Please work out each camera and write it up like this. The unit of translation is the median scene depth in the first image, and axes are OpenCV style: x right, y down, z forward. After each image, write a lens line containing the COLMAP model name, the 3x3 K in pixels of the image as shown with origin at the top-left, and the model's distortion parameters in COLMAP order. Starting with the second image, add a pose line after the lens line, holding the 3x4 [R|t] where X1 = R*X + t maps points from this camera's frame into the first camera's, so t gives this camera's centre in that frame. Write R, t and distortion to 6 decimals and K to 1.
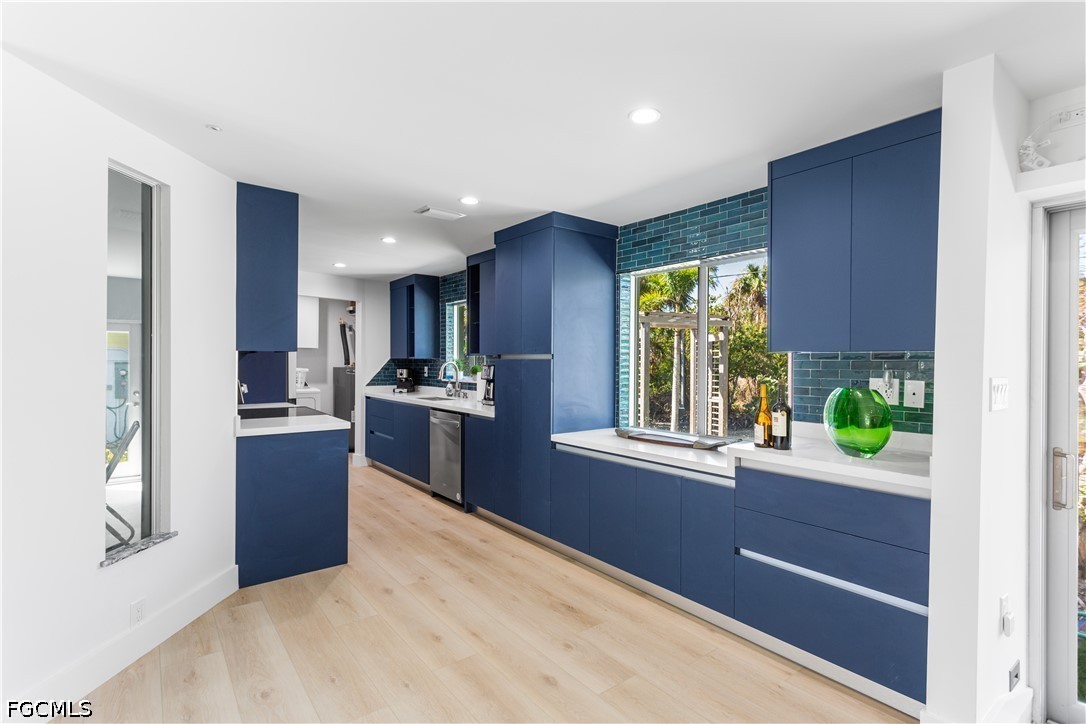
lens RADIAL K [[521.9, 0, 537.8], [0, 521.9, 360.4], [0, 0, 1]] dist [-0.001385, 0.000000]
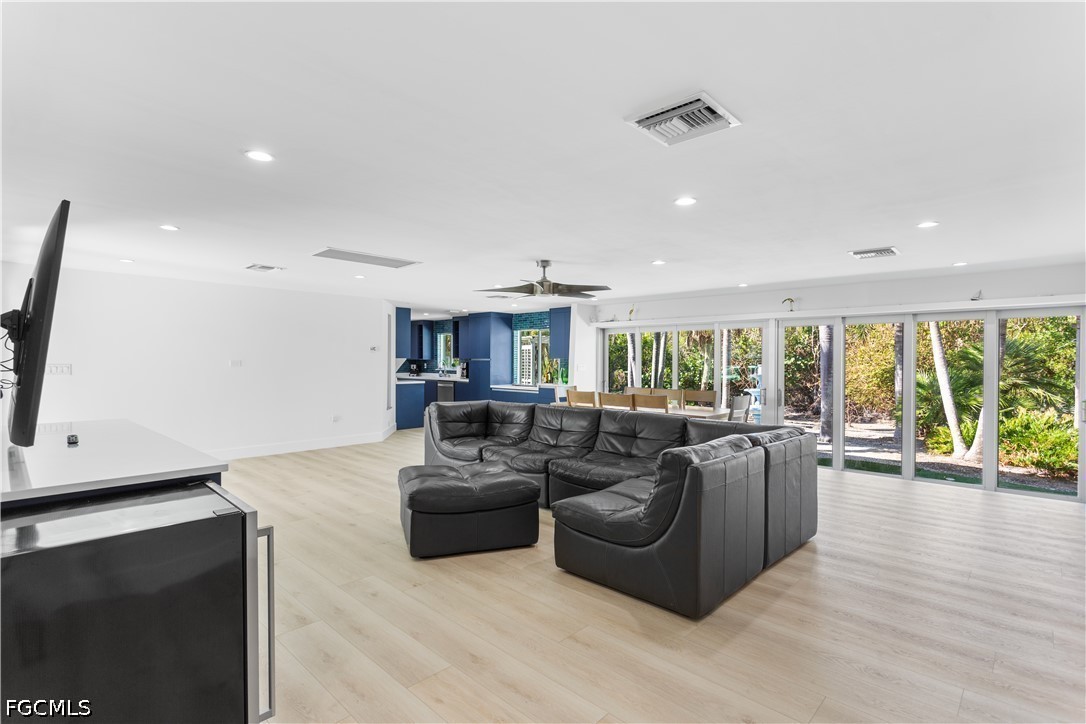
lens RADIAL K [[521.9, 0, 537.1], [0, 521.9, 359.7], [0, 0, 1]] dist [-0.001385, 0.000000]
pose [[0.989742, 0.000507, 0.142868, -0.095461], [-0.000783, 0.999998, 0.001875, -0.008914], [-0.142867, -0.001968, 0.989740, -1.408669]]
